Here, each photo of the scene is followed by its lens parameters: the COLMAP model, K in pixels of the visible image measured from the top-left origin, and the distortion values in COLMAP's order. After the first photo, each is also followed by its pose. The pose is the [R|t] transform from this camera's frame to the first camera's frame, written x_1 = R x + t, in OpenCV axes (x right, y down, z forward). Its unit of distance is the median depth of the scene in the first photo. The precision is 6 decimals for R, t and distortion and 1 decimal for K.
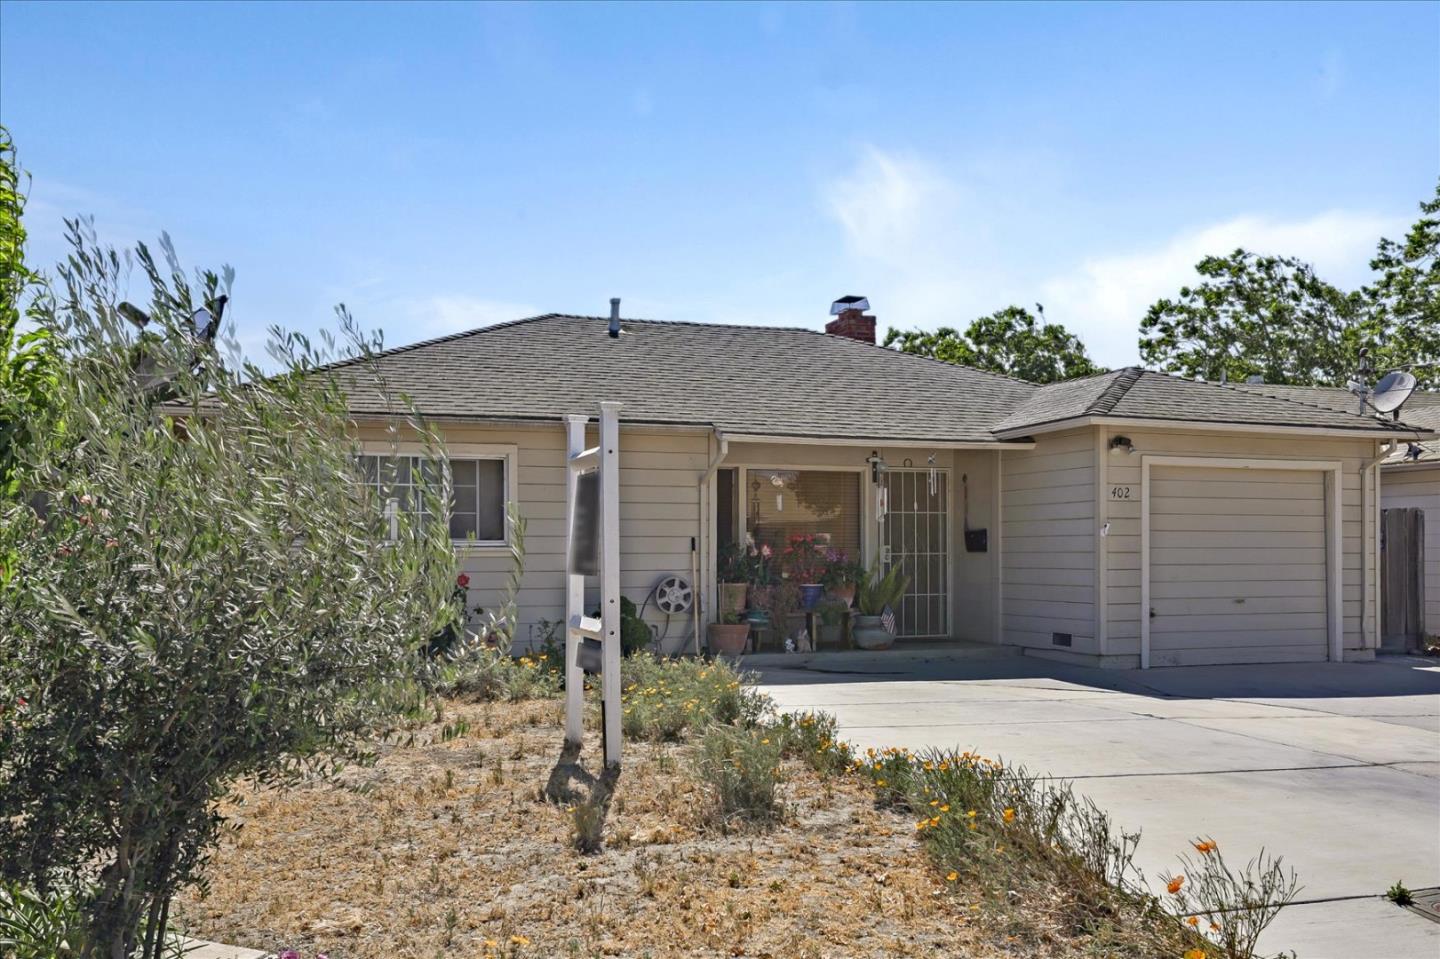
lens RADIAL K [[1301.6, 0, 721.4], [0, 1301.6, 543.8], [0, 0, 1]] dist [0.021898, 0.011183]
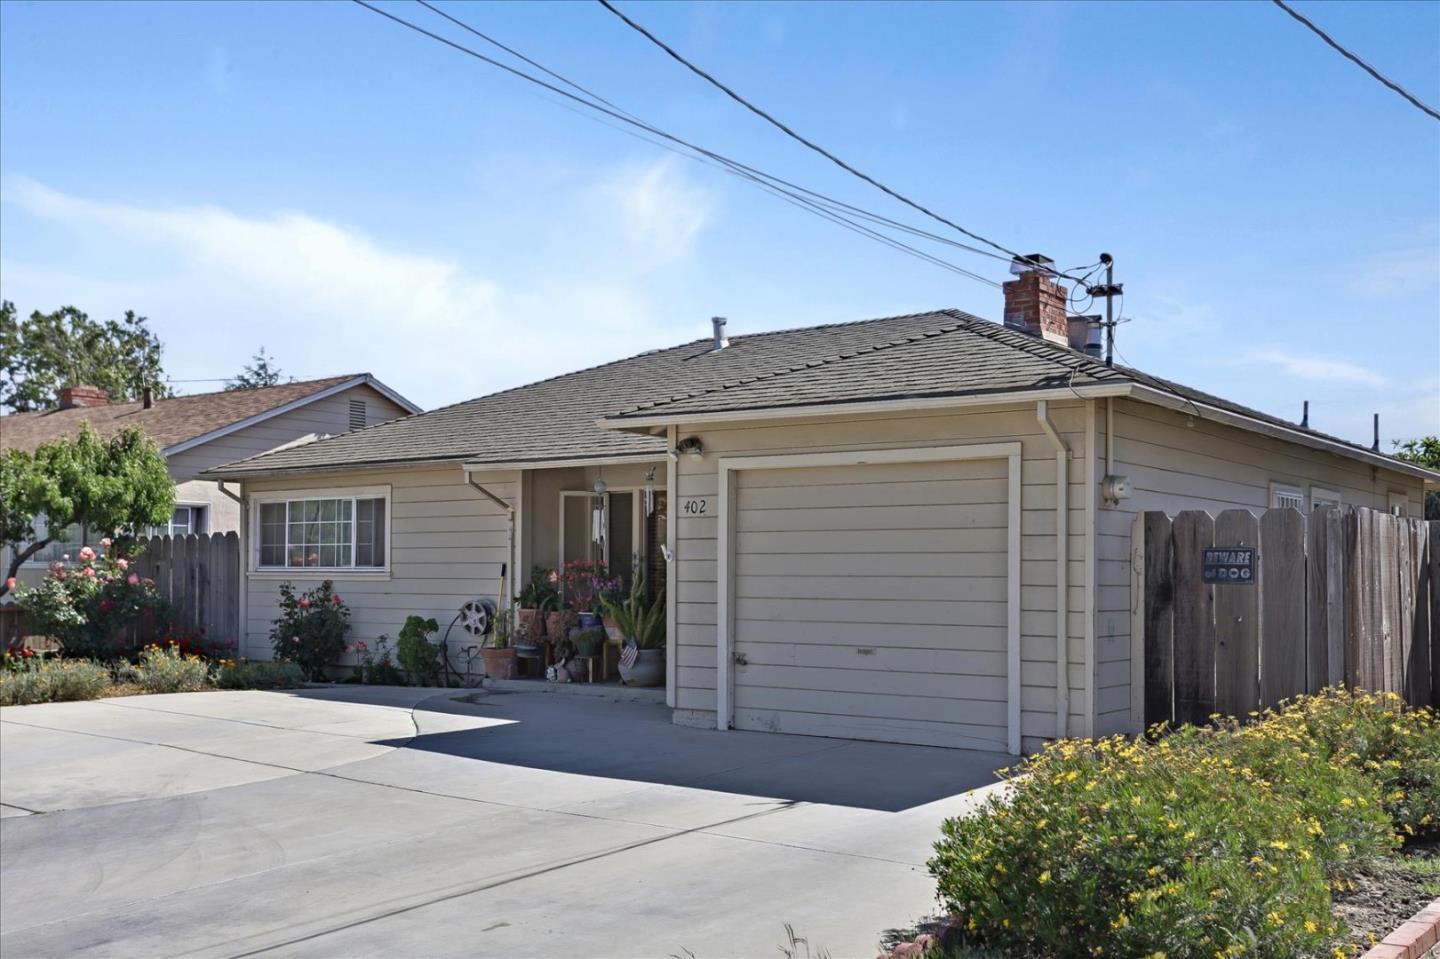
lens RADIAL K [[1456.1, 0, 722.0], [0, 1456.1, 557.0], [0, 0, 1]] dist [0.043523, -0.000291]
pose [[0.538017, -0.006128, -0.842912, 1.019225], [0.001228, 0.999978, -0.006485, -0.002415], [0.842933, 0.002454, 0.538013, 0.507005]]
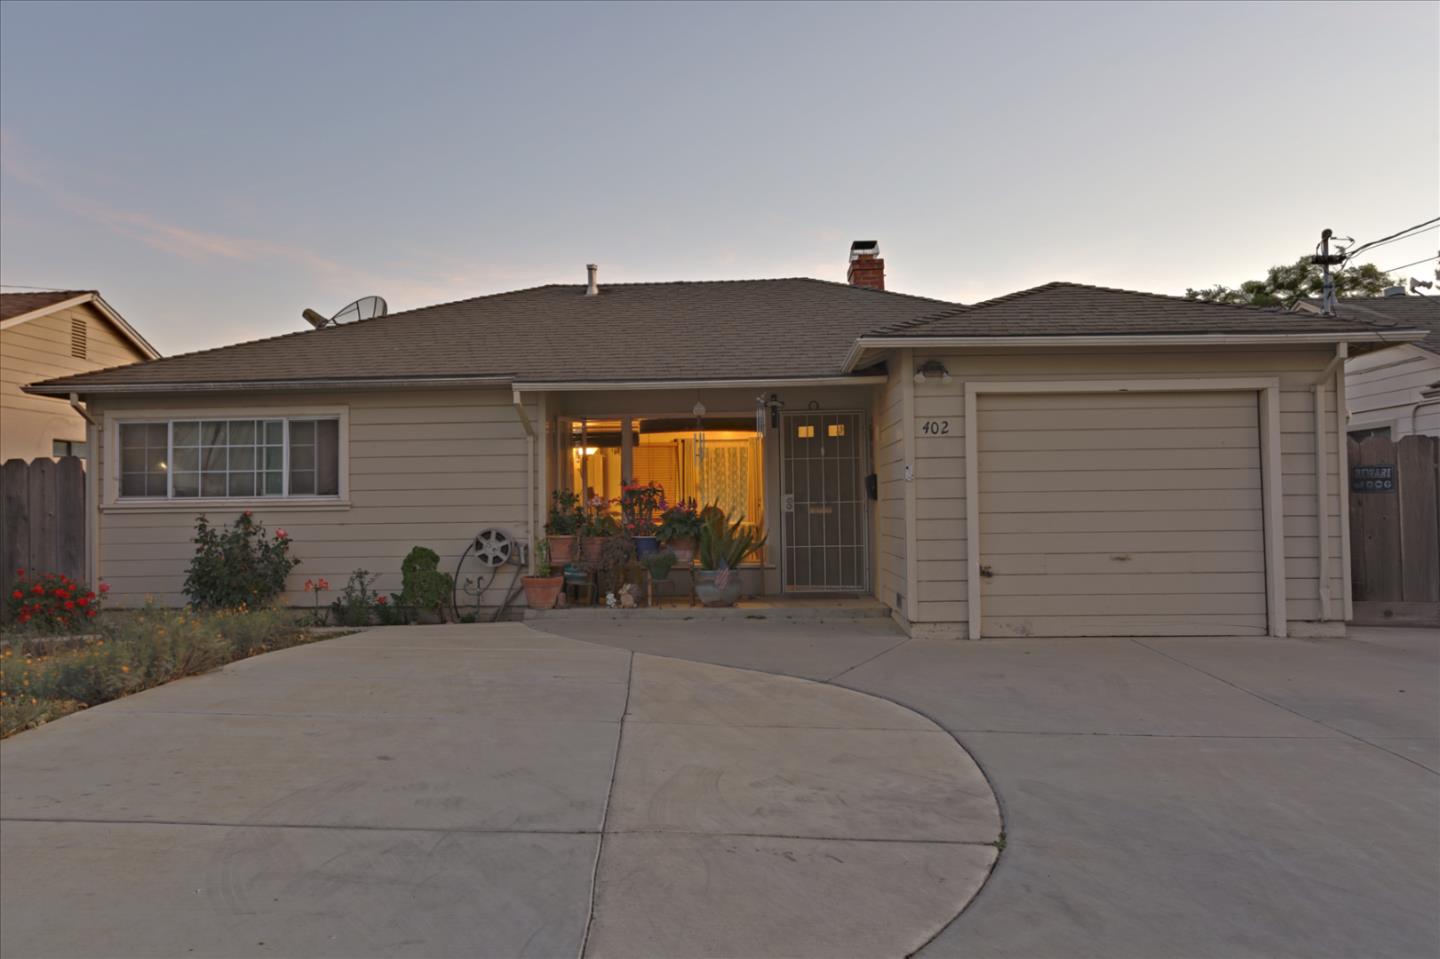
lens RADIAL K [[1052.9, 0, 714.3], [0, 1052.9, 465.9], [0, 0, 1]] dist [-0.005322, 0.005265]
pose [[0.917624, -0.025271, -0.396645, 0.422525], [0.014576, 0.999445, -0.029957, 0.003442], [0.397182, 0.021708, 0.917483, 0.307342]]
